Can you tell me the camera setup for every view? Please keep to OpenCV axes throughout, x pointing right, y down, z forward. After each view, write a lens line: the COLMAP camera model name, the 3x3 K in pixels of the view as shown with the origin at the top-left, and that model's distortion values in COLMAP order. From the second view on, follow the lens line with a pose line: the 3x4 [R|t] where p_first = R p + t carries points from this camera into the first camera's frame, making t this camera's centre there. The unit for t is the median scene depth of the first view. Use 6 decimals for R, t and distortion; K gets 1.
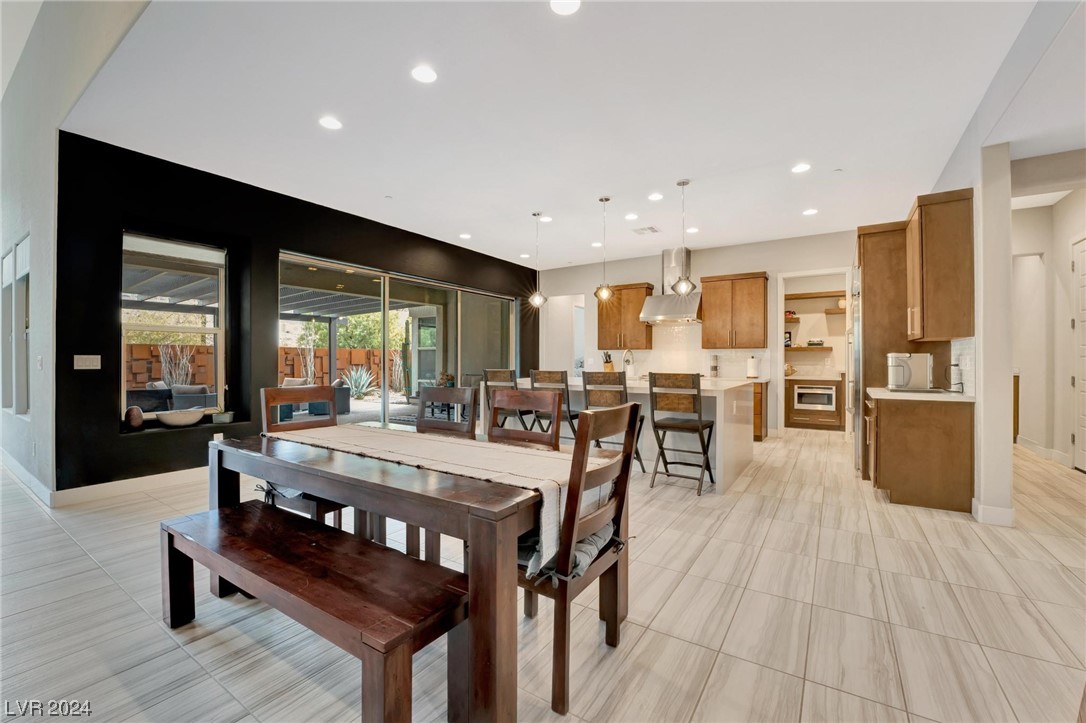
lens RADIAL K [[446.0, 0, 540.6], [0, 446.0, 359.2], [0, 0, 1]] dist [-0.026633, 0.001575]
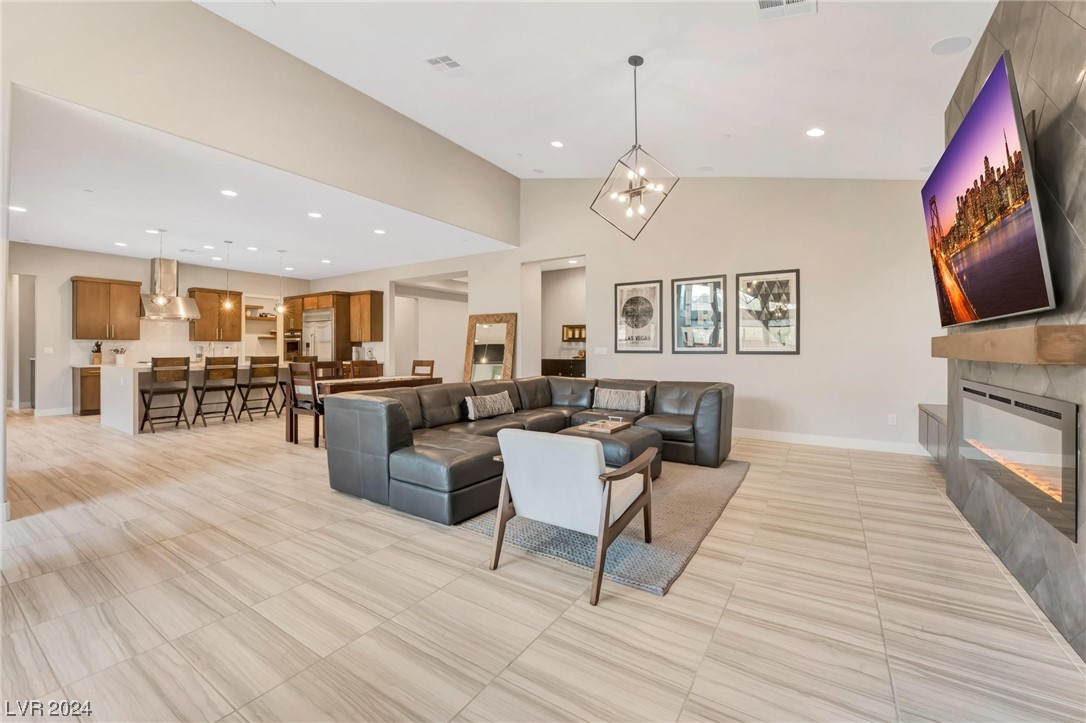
lens RADIAL K [[446.0, 0, 541.5], [0, 446.0, 347.9], [0, 0, 1]] dist [-0.026633, 0.001575]
pose [[-0.016395, -0.004432, 0.999856, -1.977714], [0.001209, 0.999989, 0.004453, -0.014553], [-0.999865, 0.001282, -0.016390, -0.041512]]
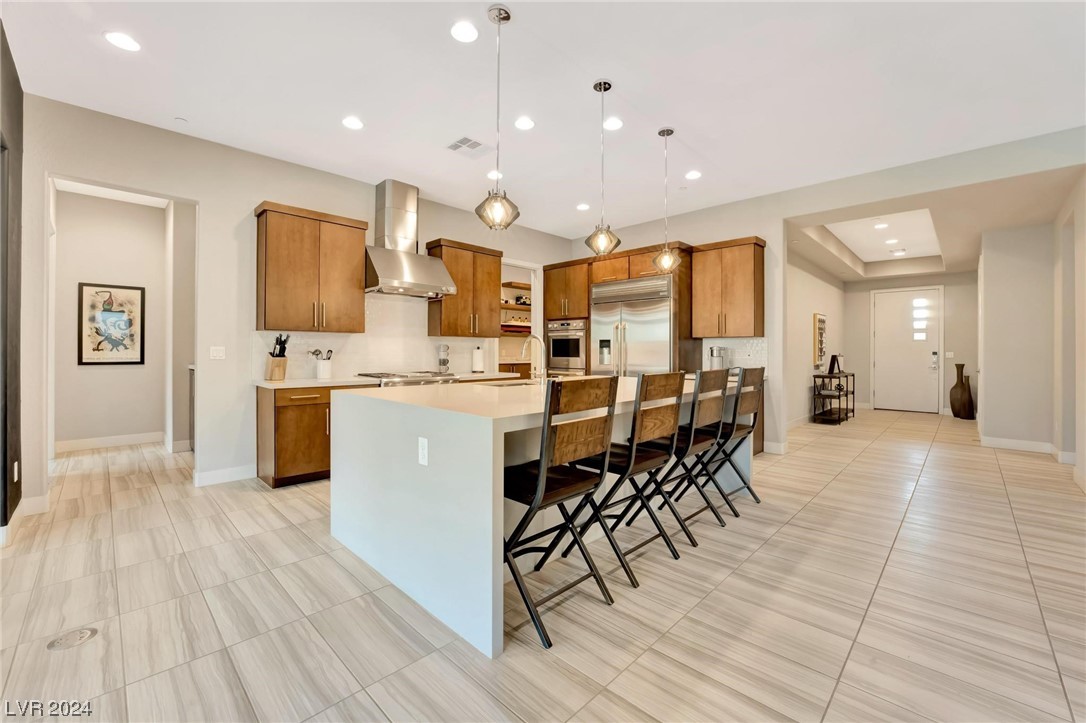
lens RADIAL K [[446.0, 0, 537.0], [0, 446.0, 353.6], [0, 0, 1]] dist [-0.026633, 0.001575]
pose [[0.197551, -0.007967, 0.980260, -0.674451], [-0.000973, 0.999965, 0.008323, -0.001244], [-0.980292, -0.002598, 0.197537, 1.411937]]
